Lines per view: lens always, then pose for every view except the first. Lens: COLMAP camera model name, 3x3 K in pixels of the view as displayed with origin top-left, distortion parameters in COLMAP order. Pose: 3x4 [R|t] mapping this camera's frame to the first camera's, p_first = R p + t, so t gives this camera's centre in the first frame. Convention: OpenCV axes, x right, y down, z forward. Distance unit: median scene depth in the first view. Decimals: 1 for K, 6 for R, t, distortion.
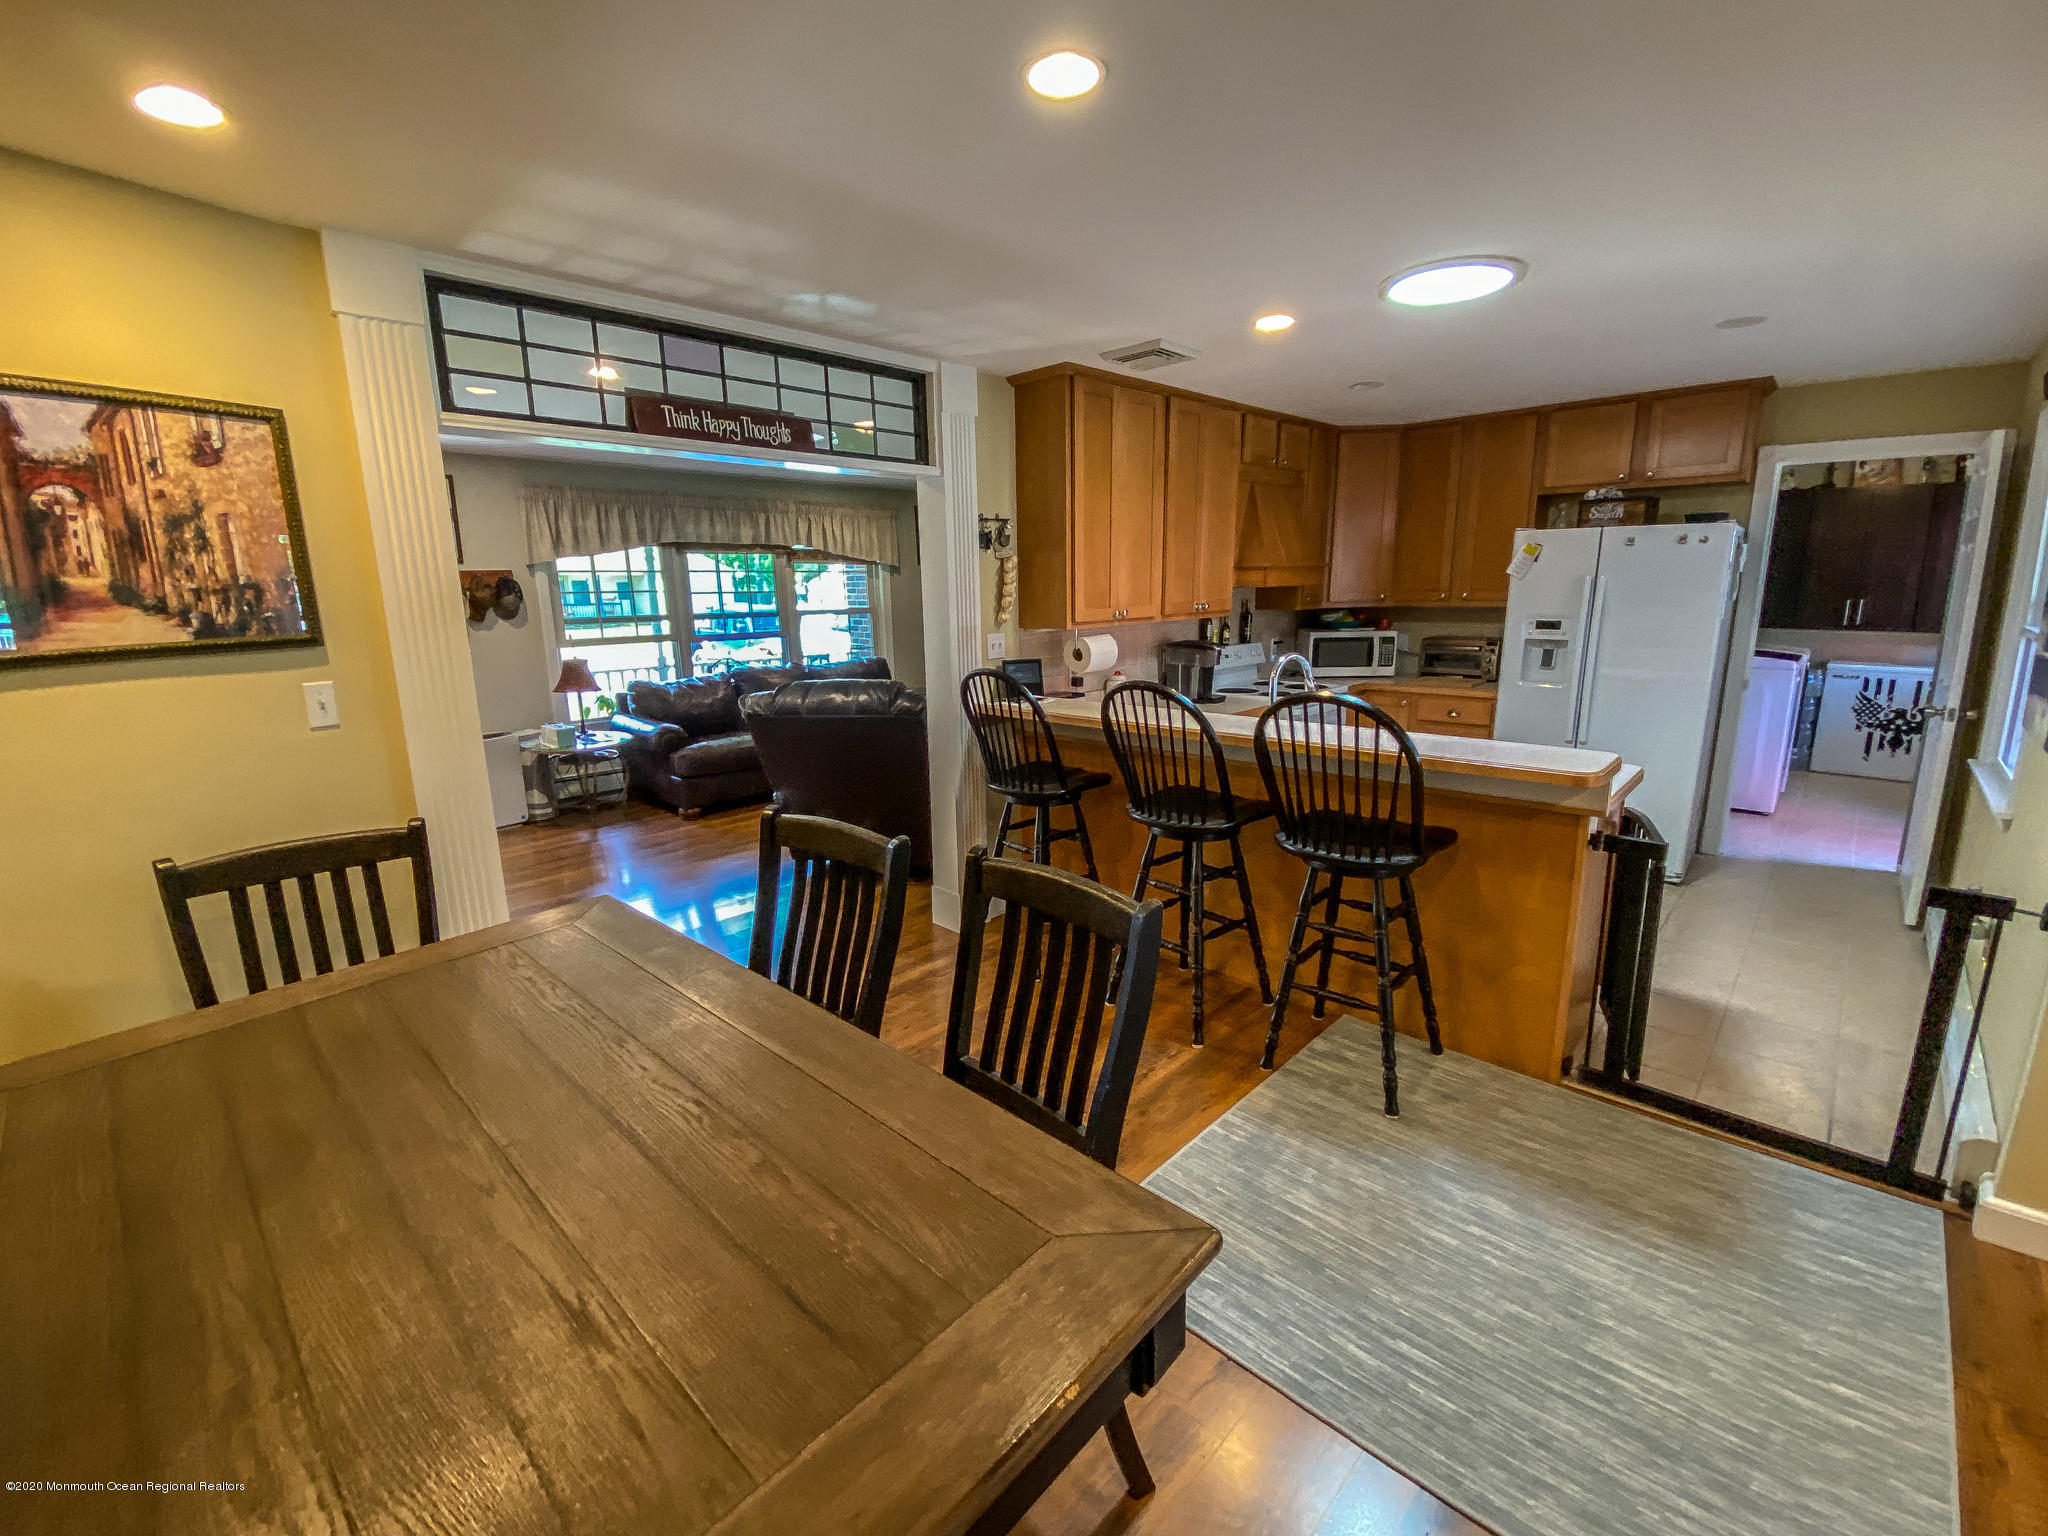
lens RADIAL K [[849.1, 0, 1024.0], [0, 849.1, 768.0], [0, 0, 1]] dist [0.021871, -0.018877]
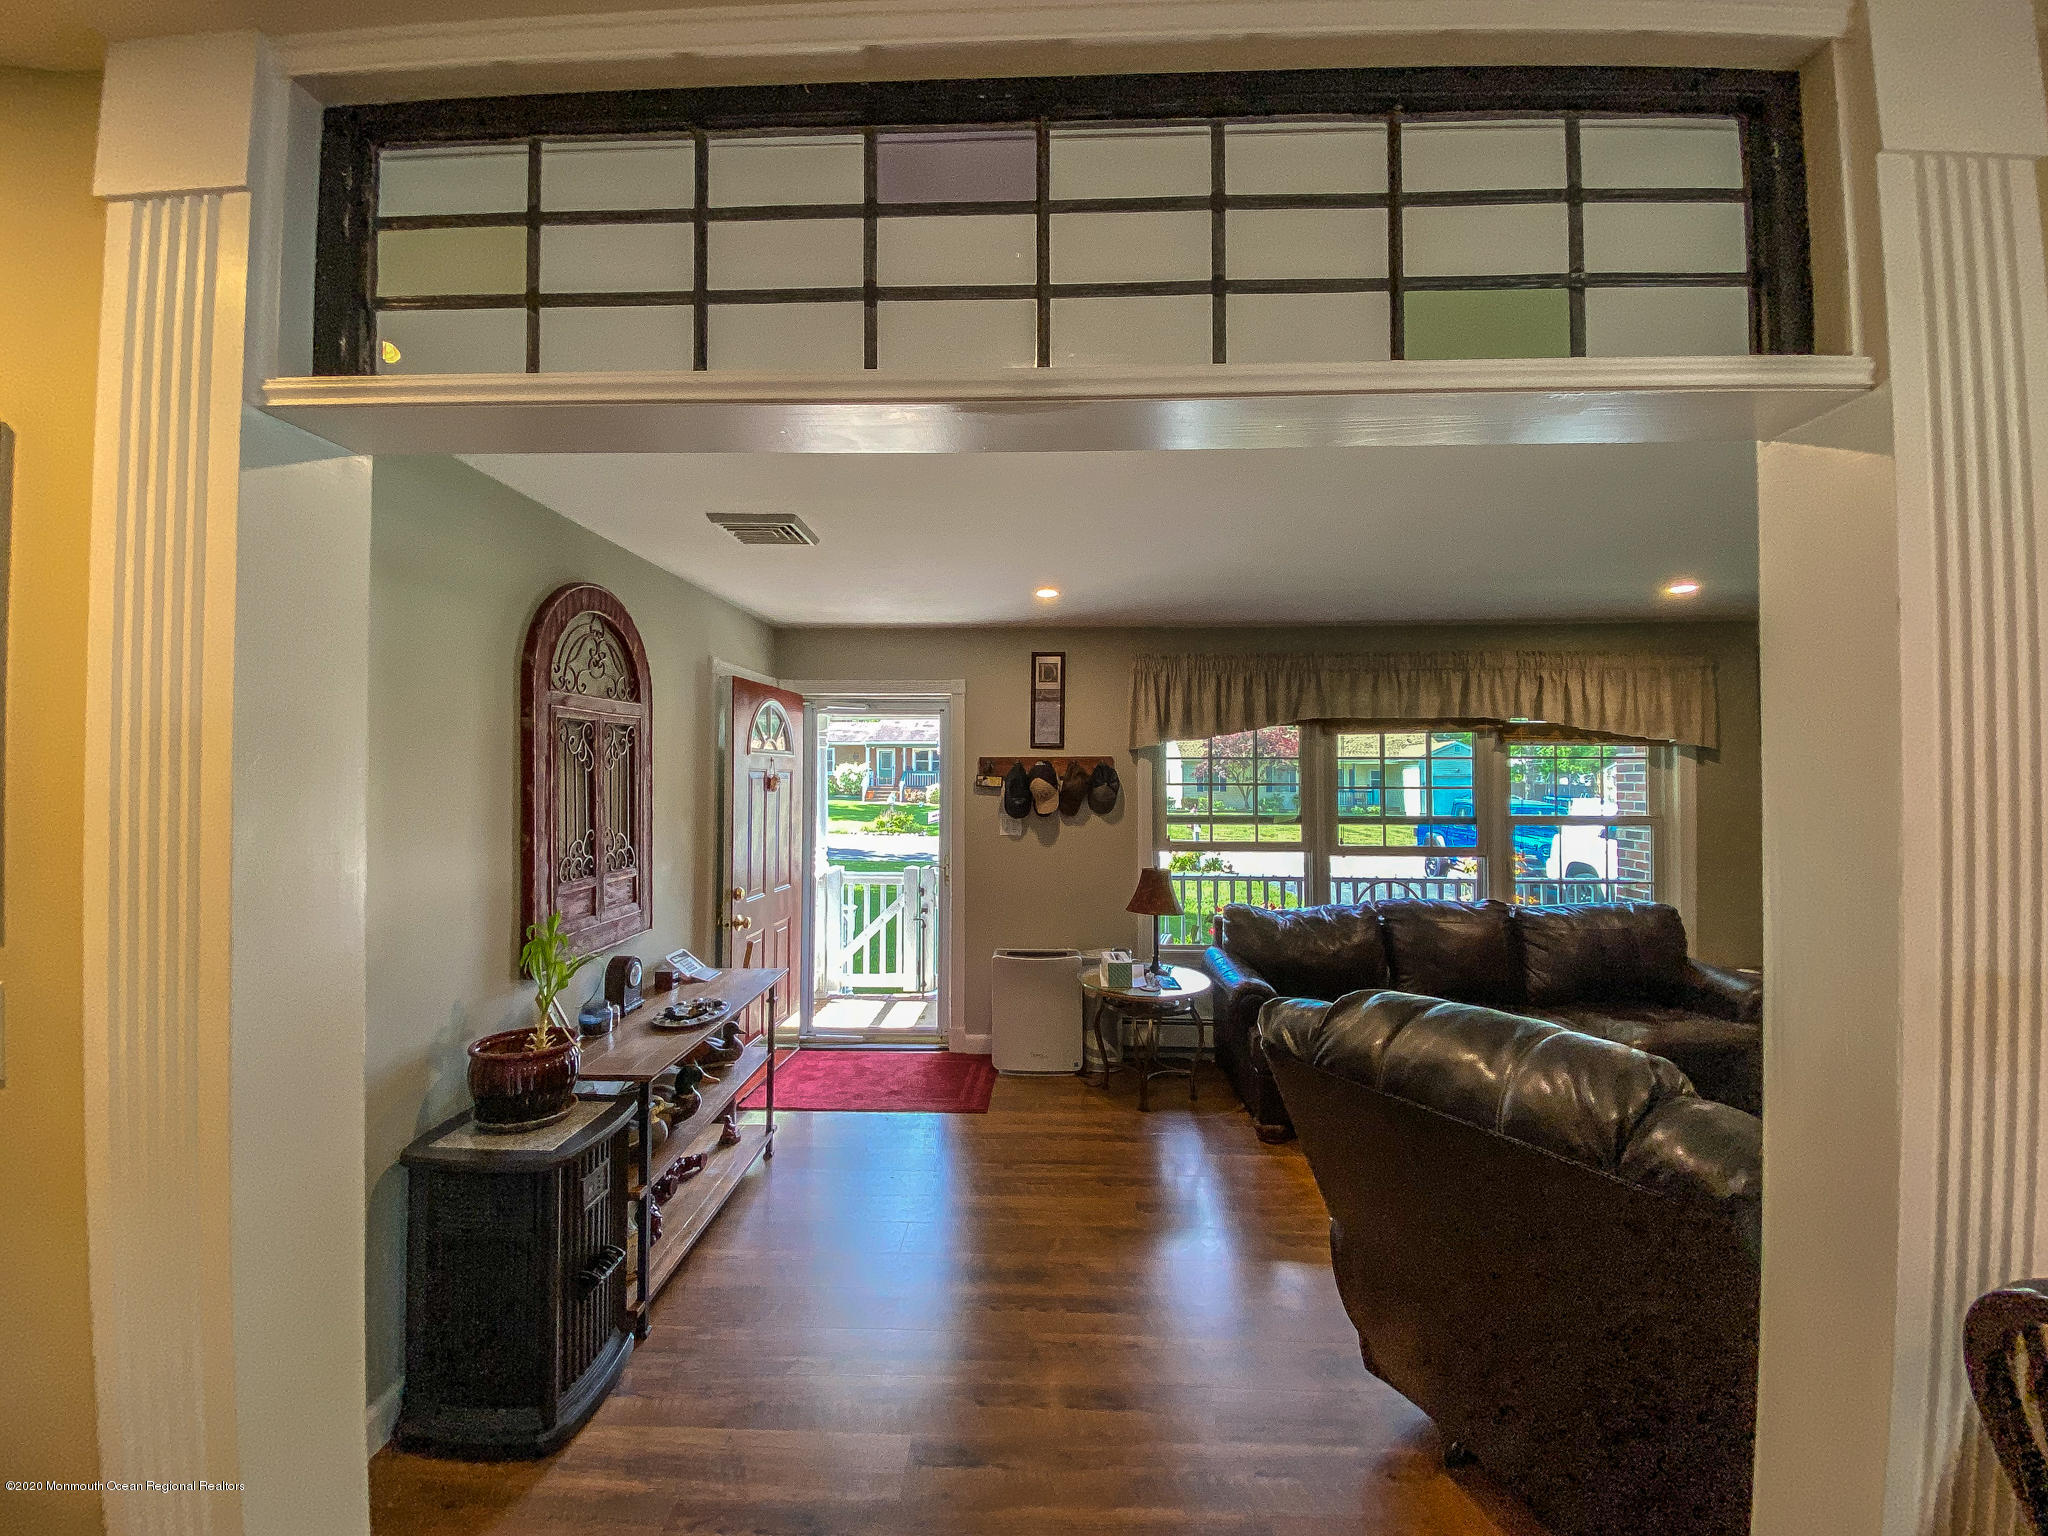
lens RADIAL K [[849.1, 0, 1024.0], [0, 849.1, 768.0], [0, 0, 1]] dist [0.021871, -0.018877]
pose [[0.671086, 0.008814, -0.741327, -0.059434], [-0.168535, 0.975563, -0.140968, -0.113960], [0.721969, 0.219541, 0.656172, 0.505666]]
